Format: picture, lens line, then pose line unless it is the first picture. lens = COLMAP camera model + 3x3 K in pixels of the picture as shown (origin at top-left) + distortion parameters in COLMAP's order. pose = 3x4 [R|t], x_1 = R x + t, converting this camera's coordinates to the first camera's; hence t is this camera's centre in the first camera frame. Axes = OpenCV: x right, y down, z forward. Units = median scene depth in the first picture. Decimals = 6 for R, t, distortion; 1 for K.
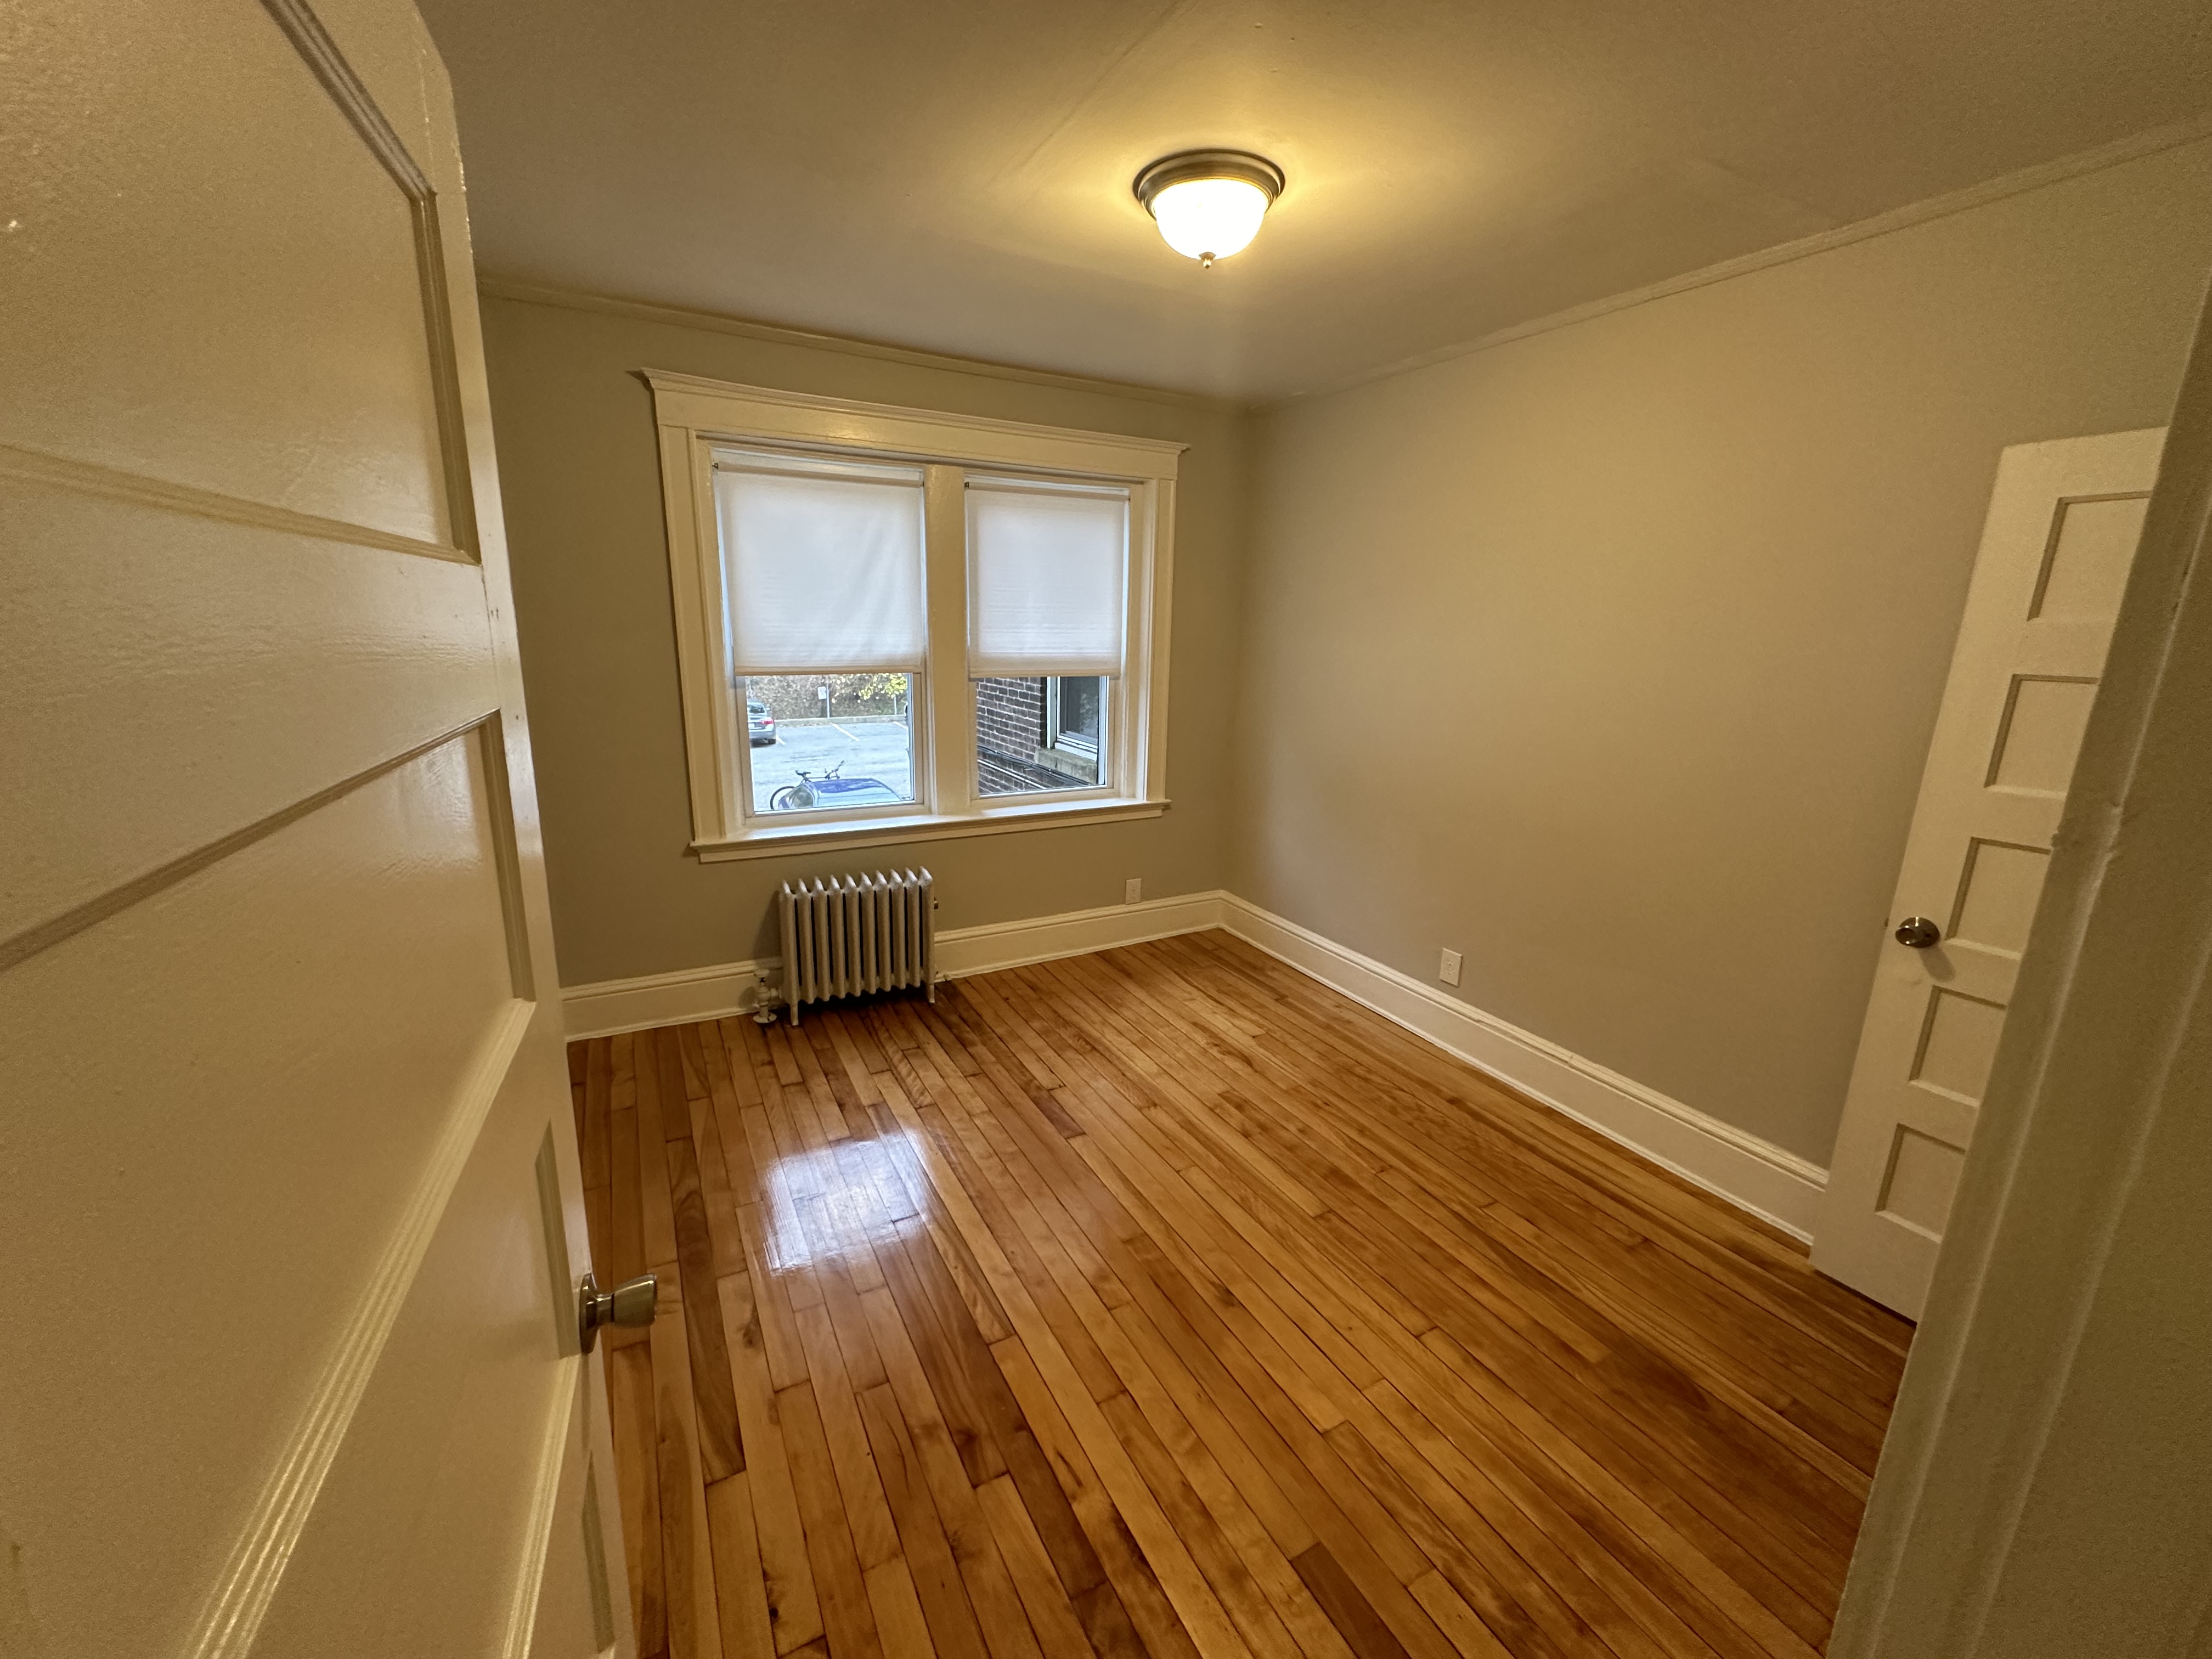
lens RADIAL K [[893.9, 0, 1100.8], [0, 893.9, 836.1], [0, 0, 1]] dist [0.031720, 0.000049]
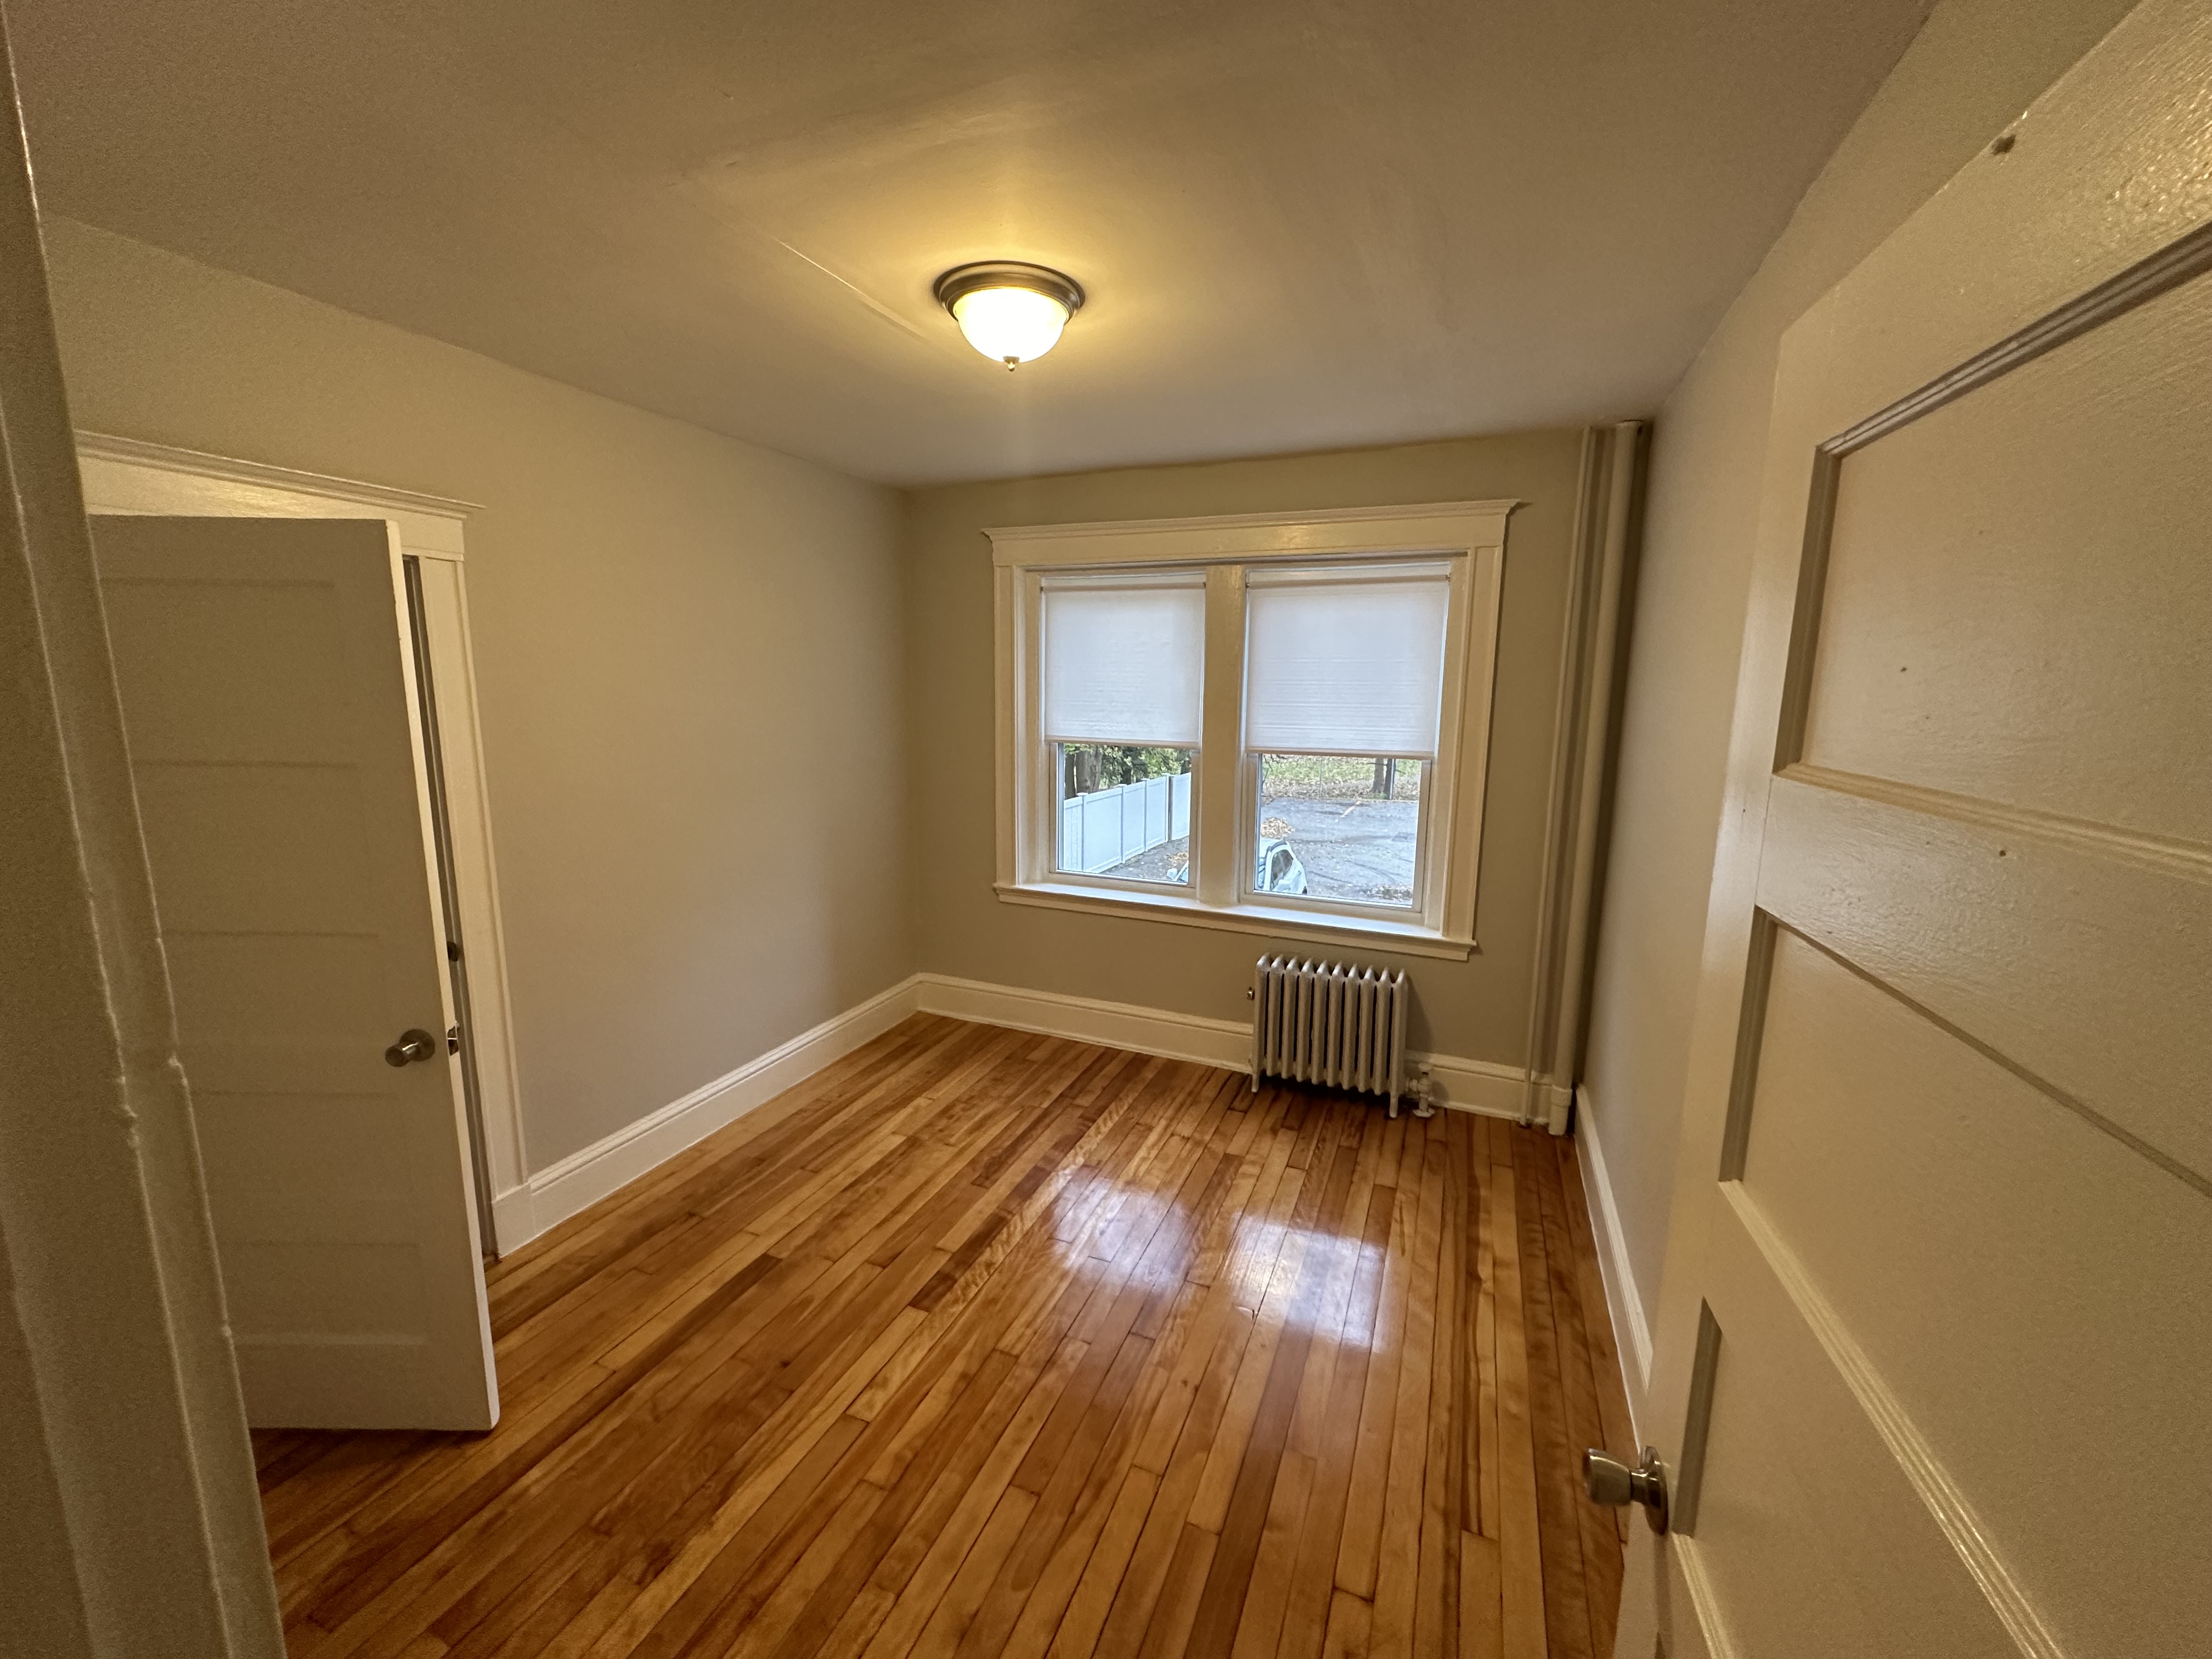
lens RADIAL K [[893.9, 0, 1100.8], [0, 893.9, 836.1], [0, 0, 1]] dist [0.031720, 0.000049]
pose [[0.631779, 0.122111, -0.765470, 0.544529], [-0.194312, 0.980932, -0.003892, -0.076711], [0.750399, 0.151199, 0.643460, 0.278772]]
